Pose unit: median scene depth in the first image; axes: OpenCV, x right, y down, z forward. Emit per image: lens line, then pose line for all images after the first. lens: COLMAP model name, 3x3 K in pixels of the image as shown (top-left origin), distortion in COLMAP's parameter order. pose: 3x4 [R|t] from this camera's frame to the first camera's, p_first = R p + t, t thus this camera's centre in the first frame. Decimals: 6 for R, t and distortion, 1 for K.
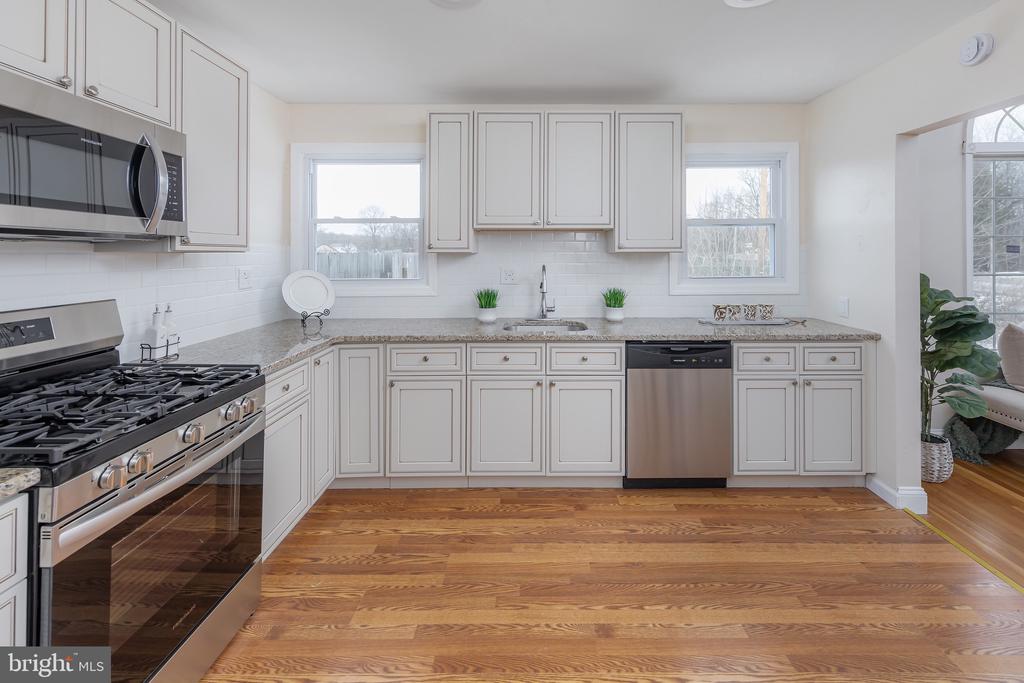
lens RADIAL K [[441.6, 0, 525.4], [0, 441.6, 241.0], [0, 0, 1]] dist [0.001937, 0.000399]
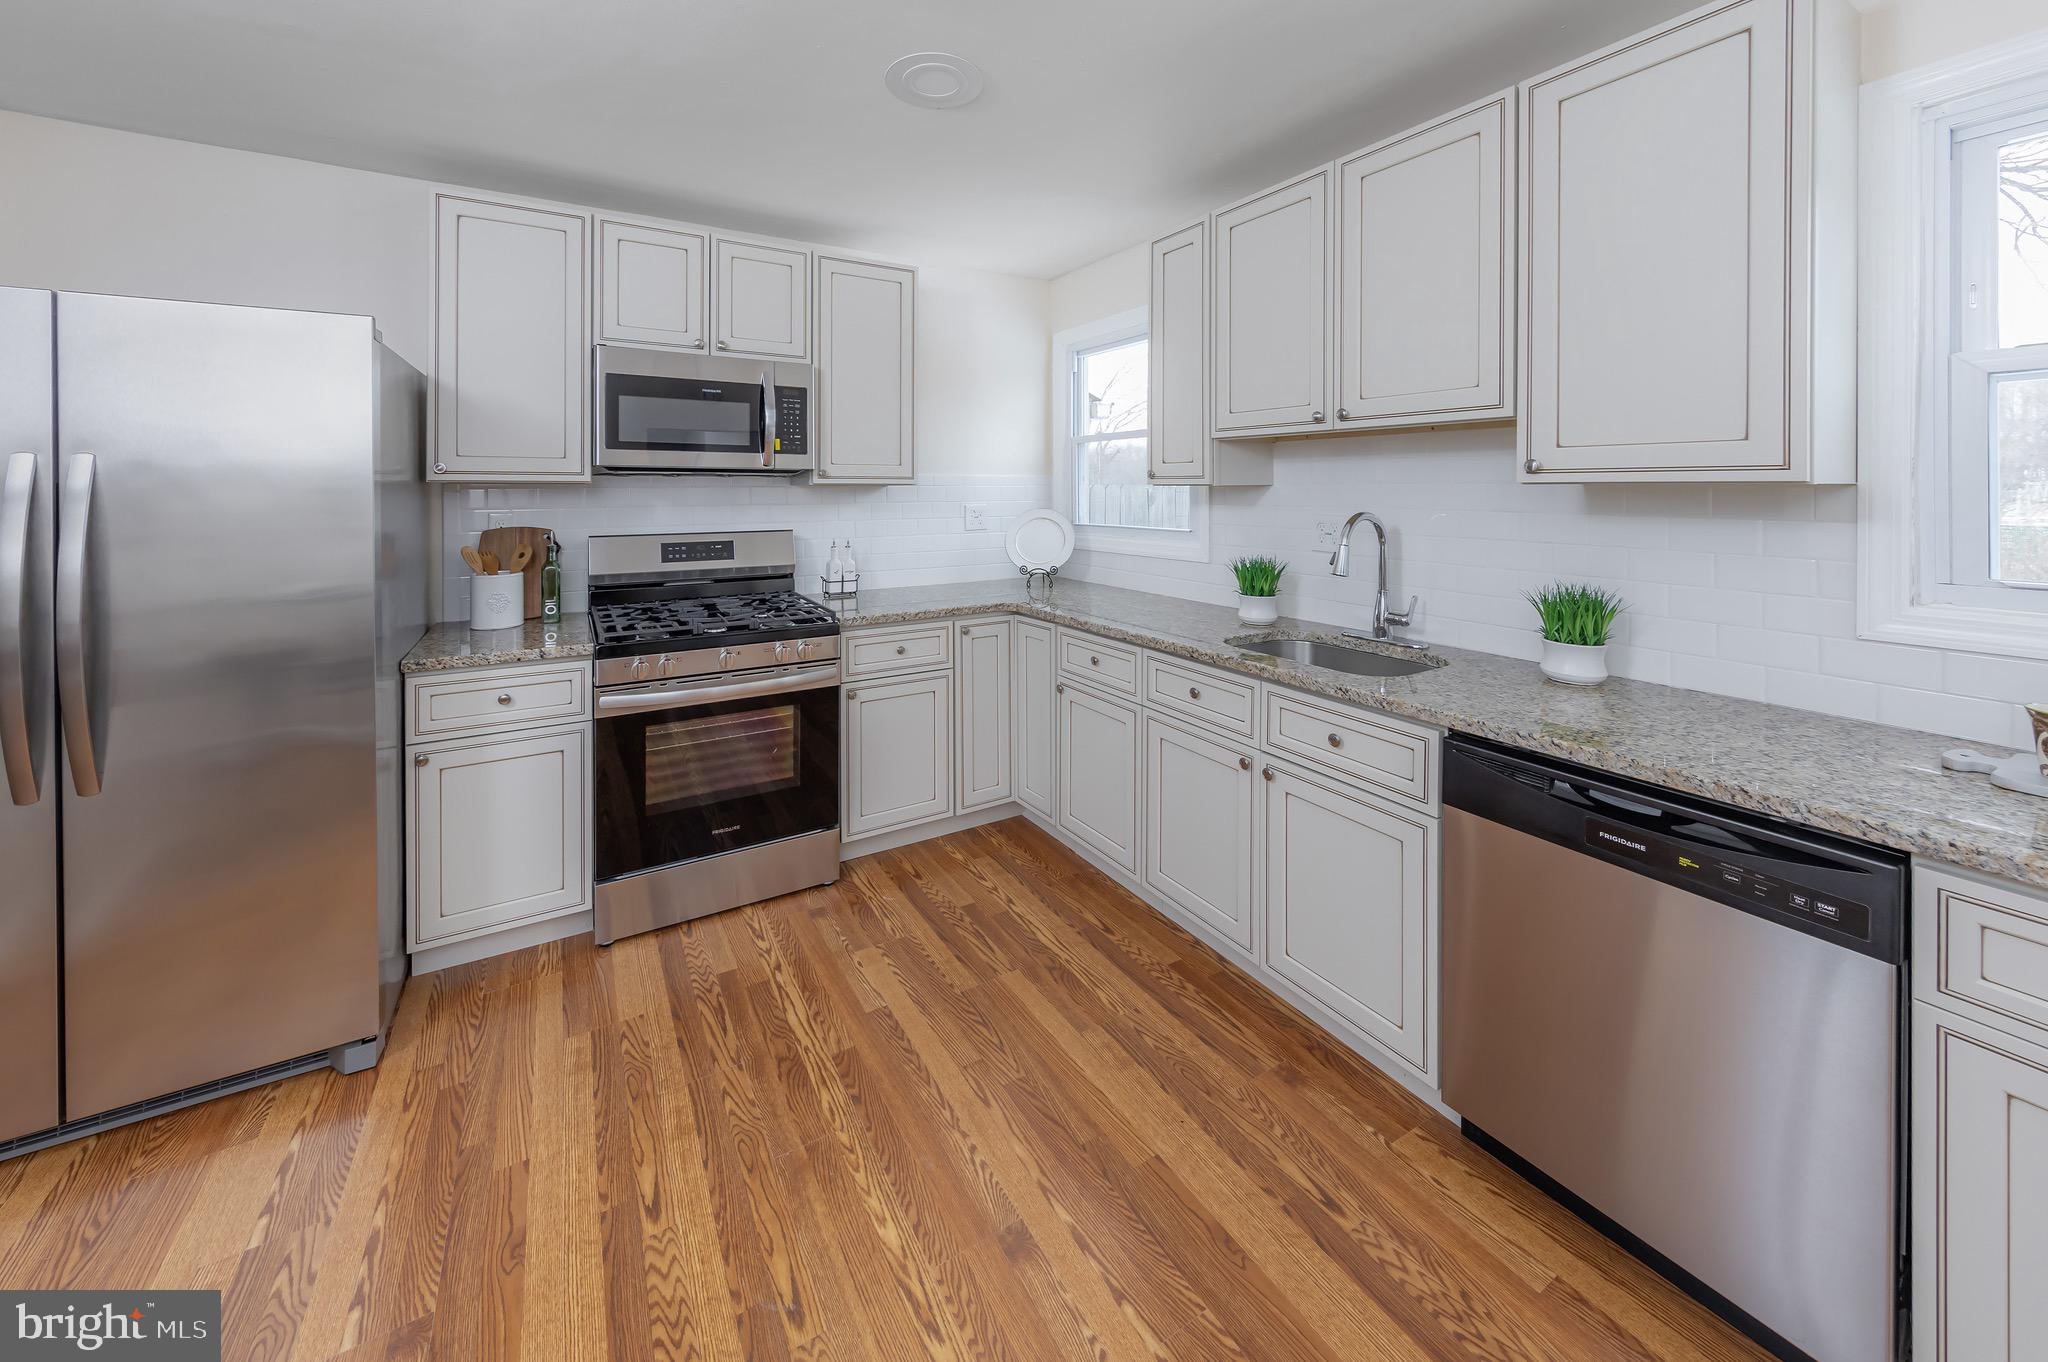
lens RADIAL K [[731.2, 0, 958.2], [0, 731.2, 480.1], [0, 0, 1]] dist [0.000482, -0.000245]
pose [[0.480732, -0.007668, -0.876834, 0.570085], [0.024530, 0.999688, 0.004706, 0.010370], [0.876524, -0.023771, 0.480771, 0.368295]]
